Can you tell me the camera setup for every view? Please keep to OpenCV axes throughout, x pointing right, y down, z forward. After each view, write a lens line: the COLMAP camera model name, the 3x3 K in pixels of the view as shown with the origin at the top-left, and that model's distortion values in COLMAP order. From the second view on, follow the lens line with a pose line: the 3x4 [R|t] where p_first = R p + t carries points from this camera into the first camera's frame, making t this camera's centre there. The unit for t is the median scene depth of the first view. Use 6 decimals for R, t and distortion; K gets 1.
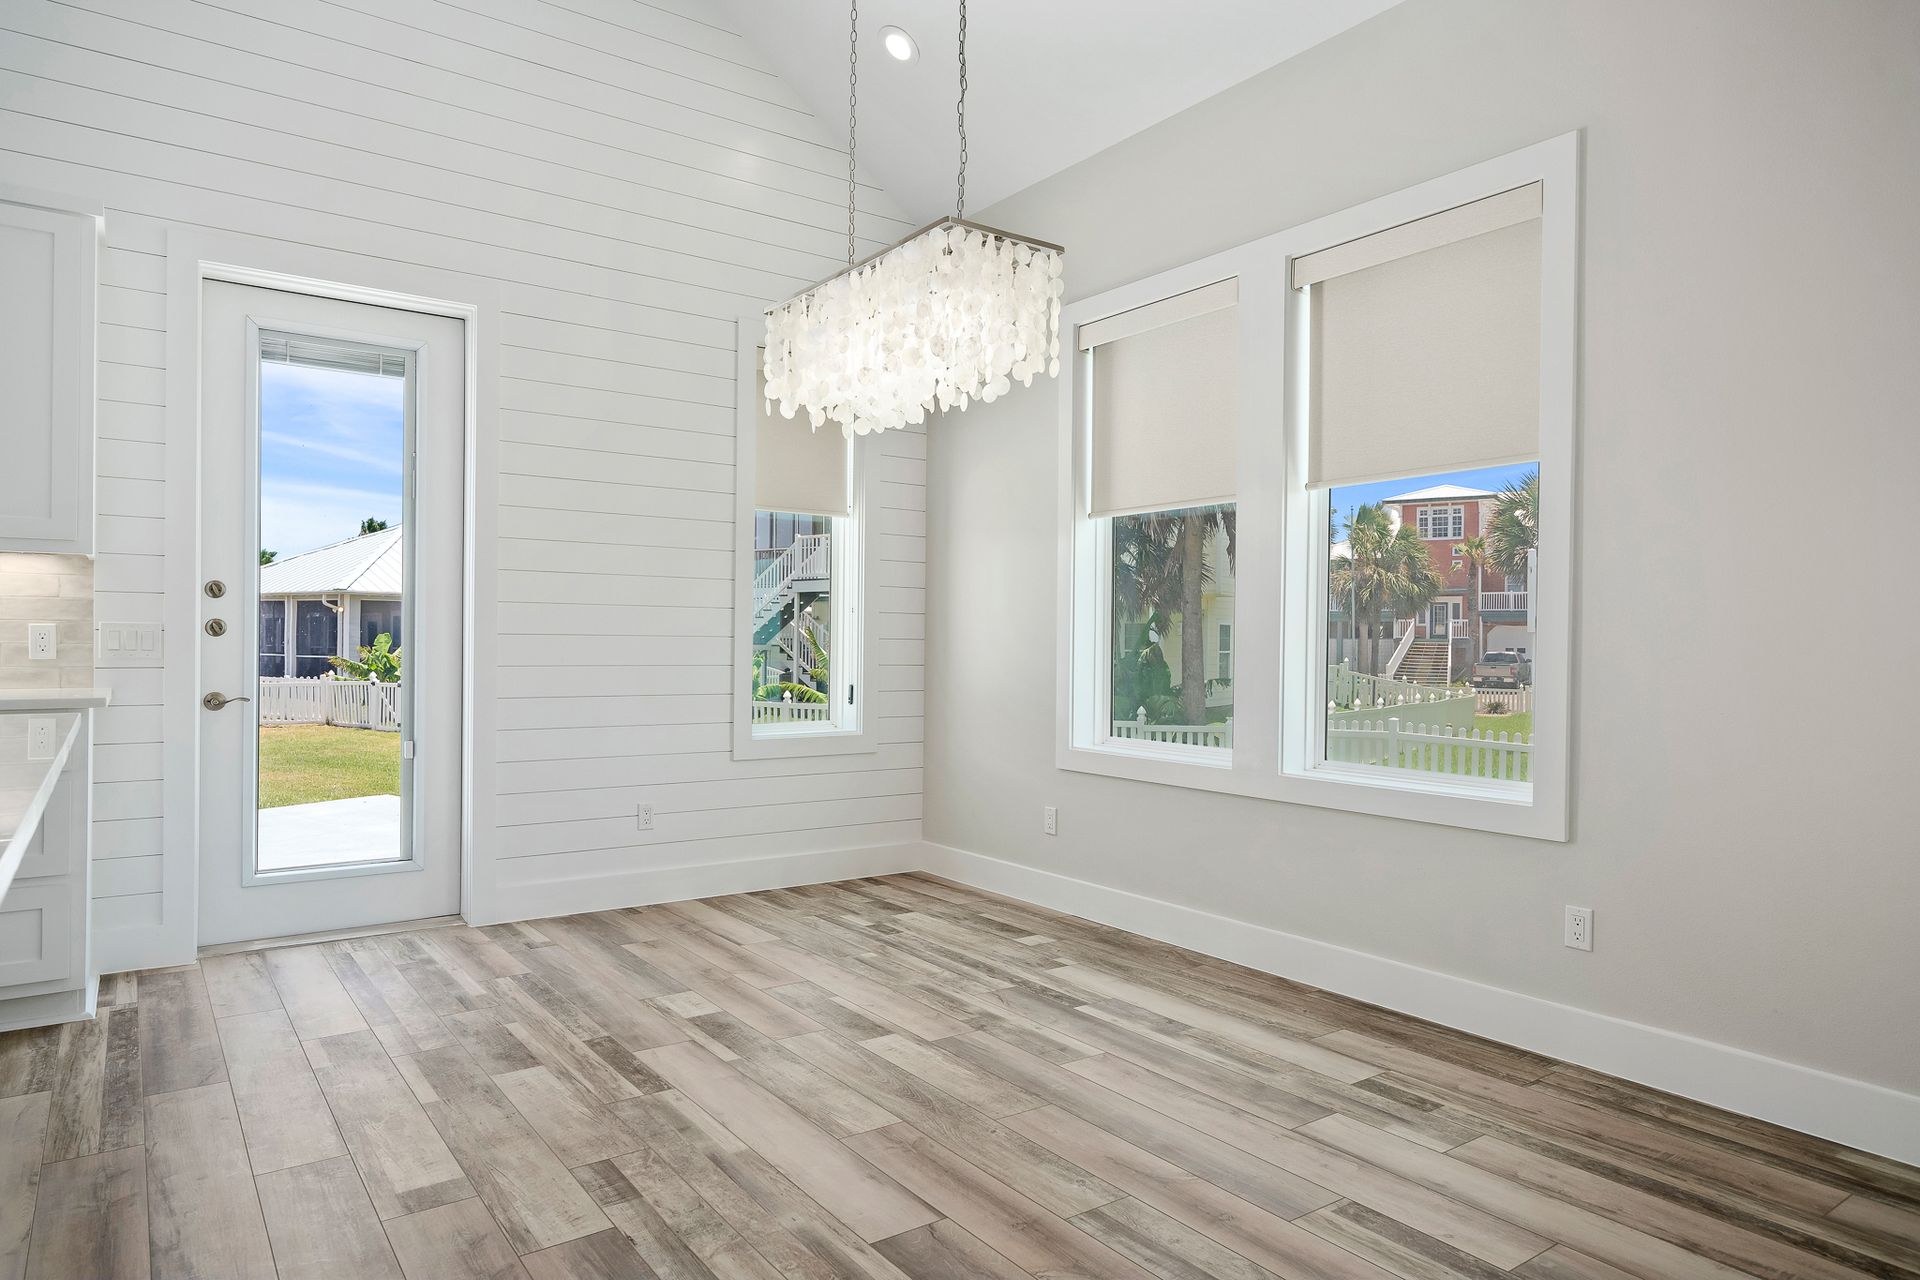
lens RADIAL K [[1141.3, 0, 940.8], [0, 1141.3, 641.7], [0, 0, 1]] dist [0.001187, 0.001760]
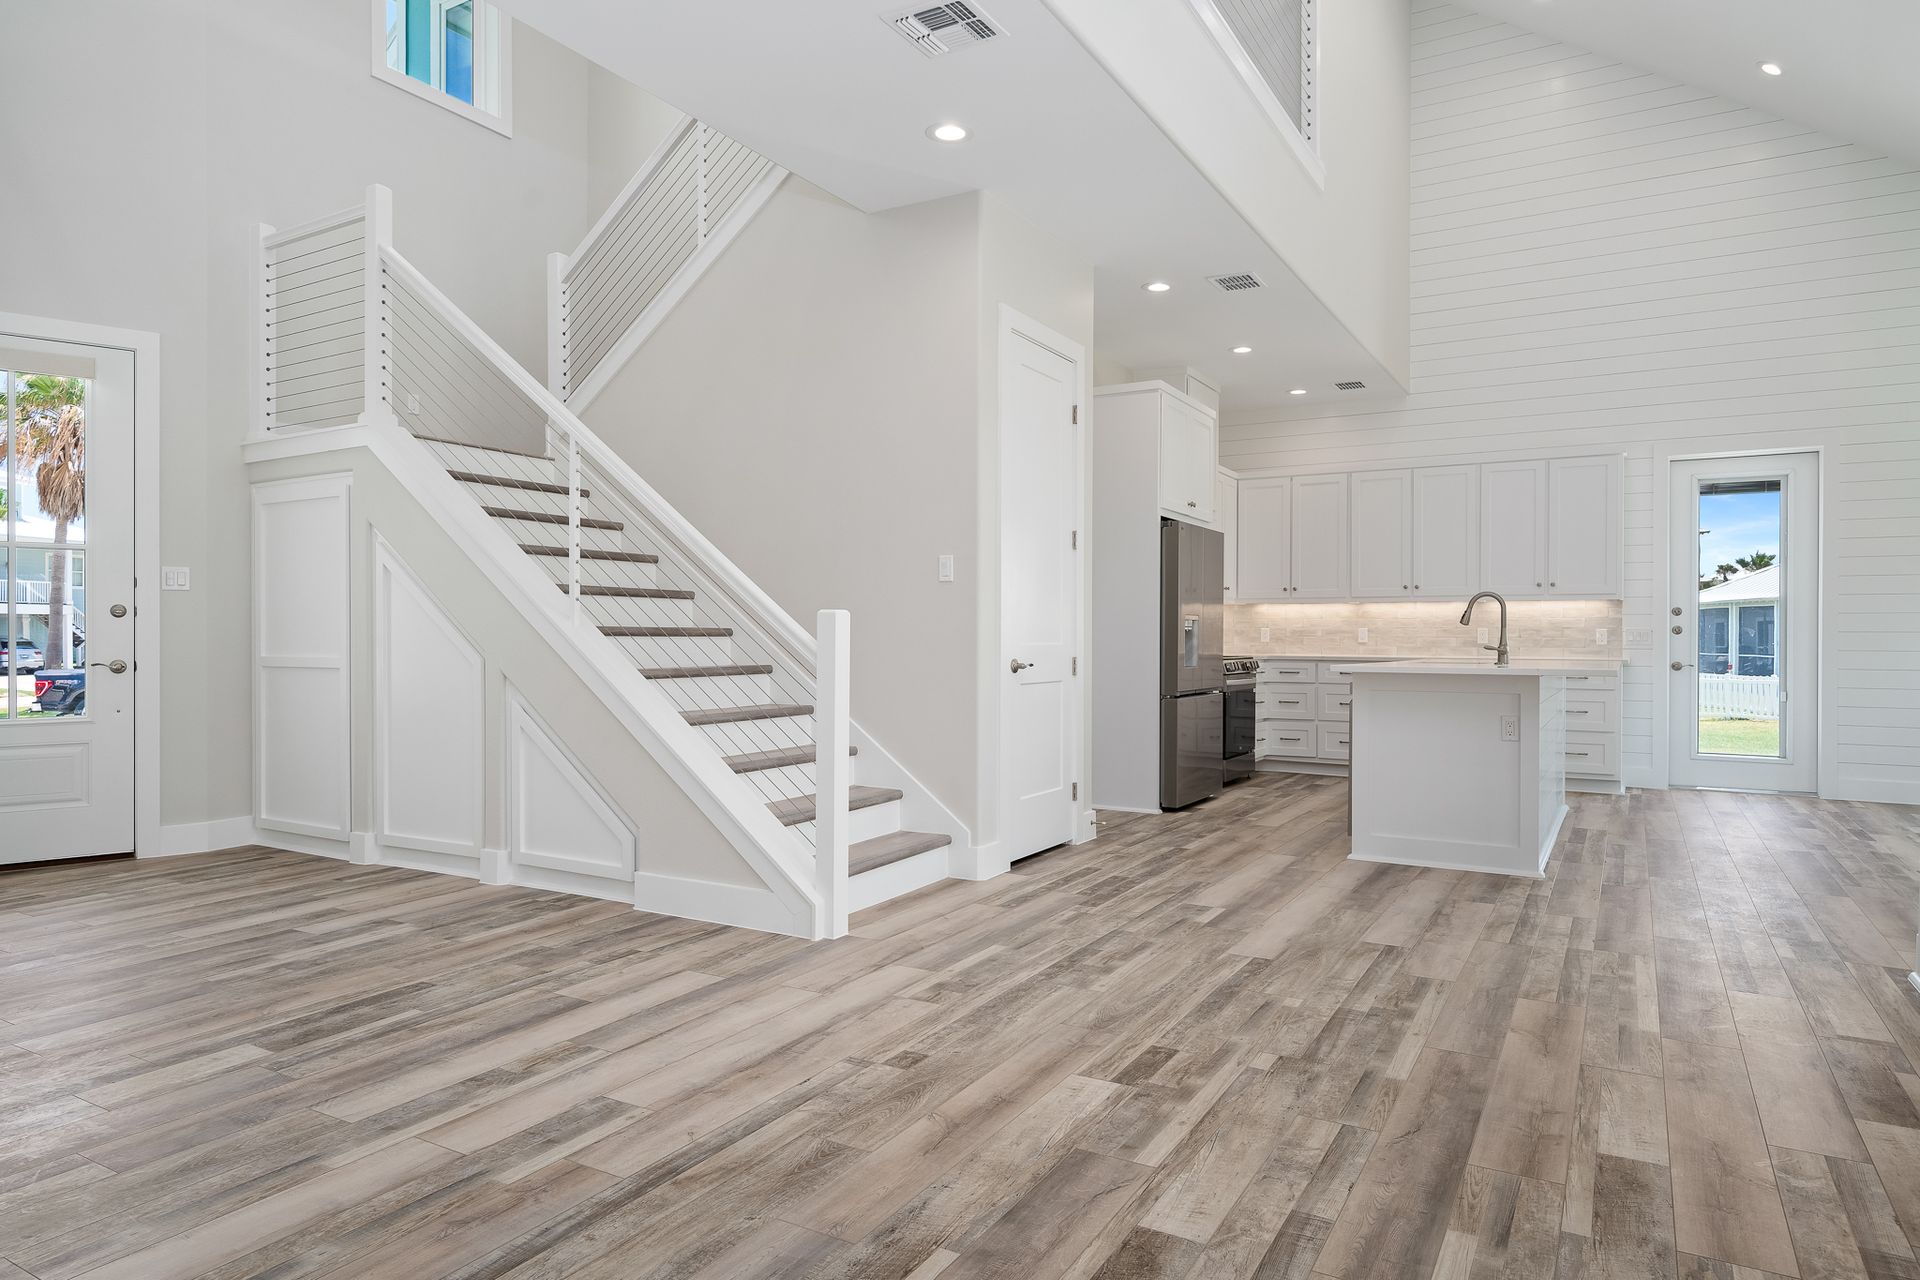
lens RADIAL K [[1141.3, 0, 975.0], [0, 1141.3, 644.1], [0, 0, 1]] dist [0.001187, 0.001760]
pose [[0.416047, -0.002197, -0.909341, 0.738580], [0.000408, 0.999997, -0.002229, 0.017342], [0.909343, 0.000556, 0.416046, -1.046148]]
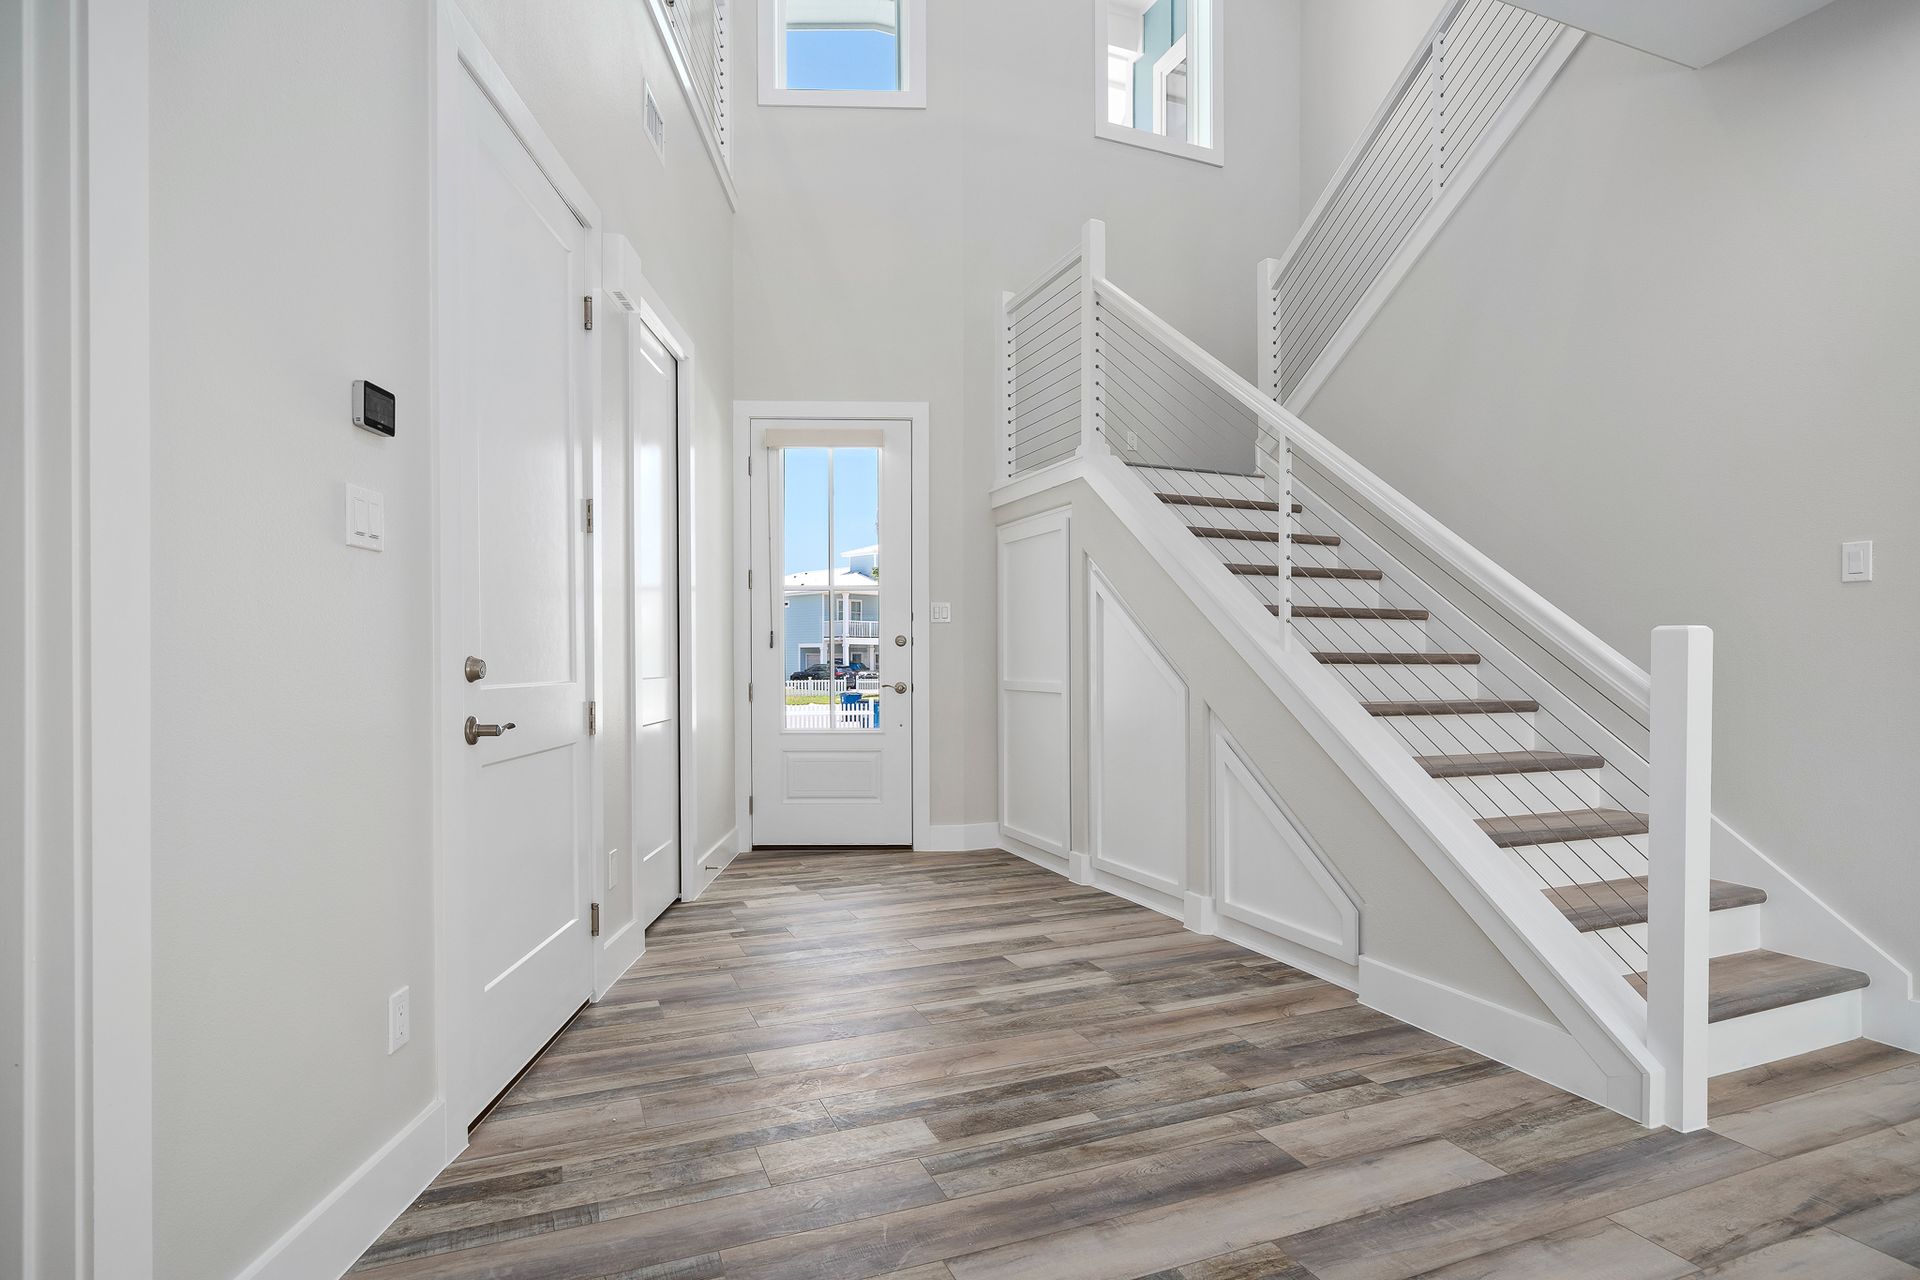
lens RADIAL K [[974.4, 0, 934.2], [0, 974.4, 650.3], [0, 0, 1]] dist [0.002540, 0.000122]
pose [[-0.254398, -0.016622, -0.966957, 0.419257], [-0.005617, 0.999861, -0.015710, 0.009616], [0.967083, 0.001434, -0.254456, -1.013541]]
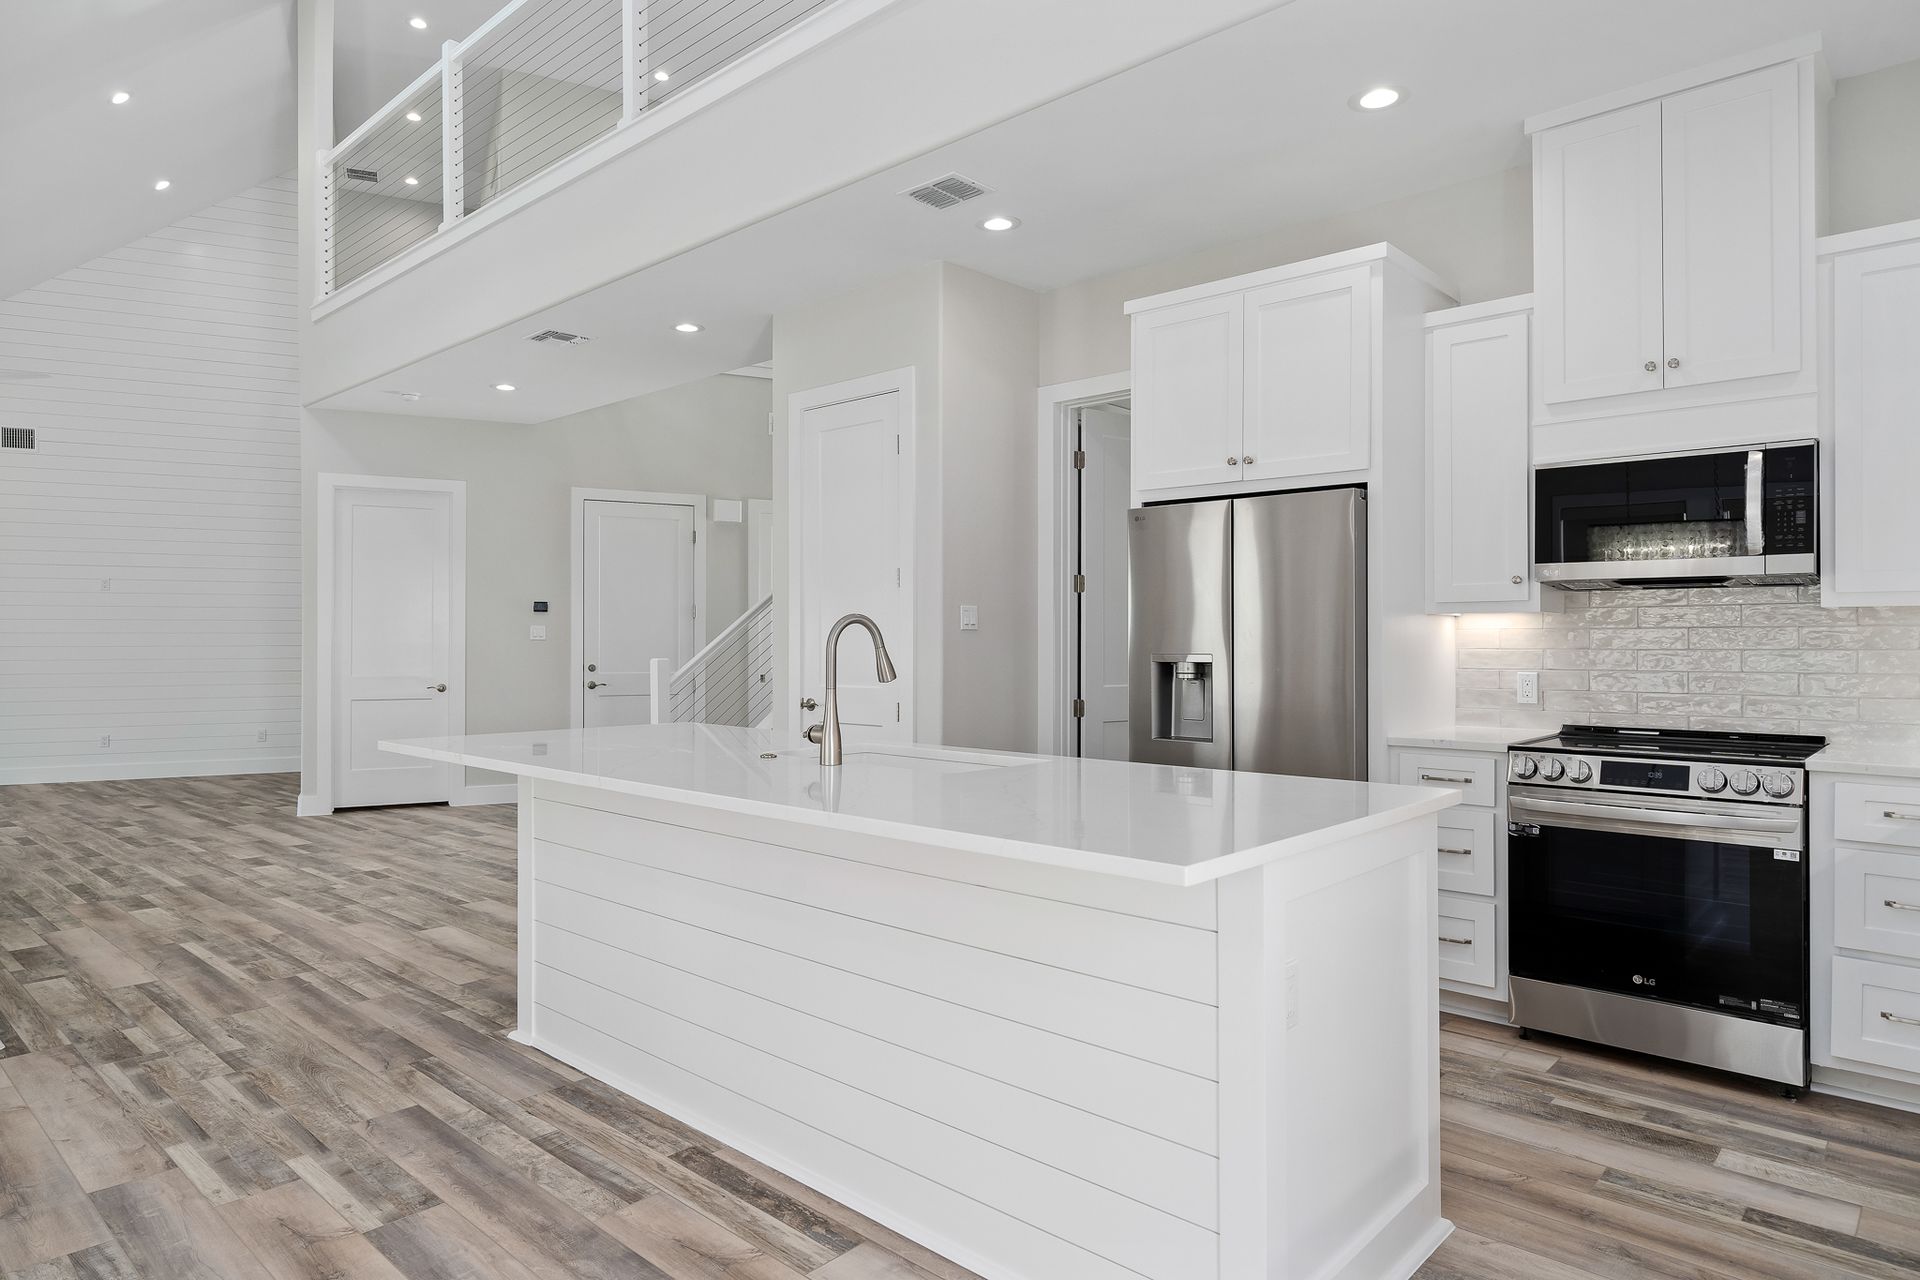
lens RADIAL K [[1141.3, 0, 947.6], [0, 1141.3, 631.3], [0, 0, 1]] dist [0.001187, 0.001760]
pose [[-0.979618, -0.011242, -0.200553, -0.329981], [-0.009059, 0.999889, -0.011798, -0.039467], [0.200664, -0.009741, -0.979612, 1.055286]]
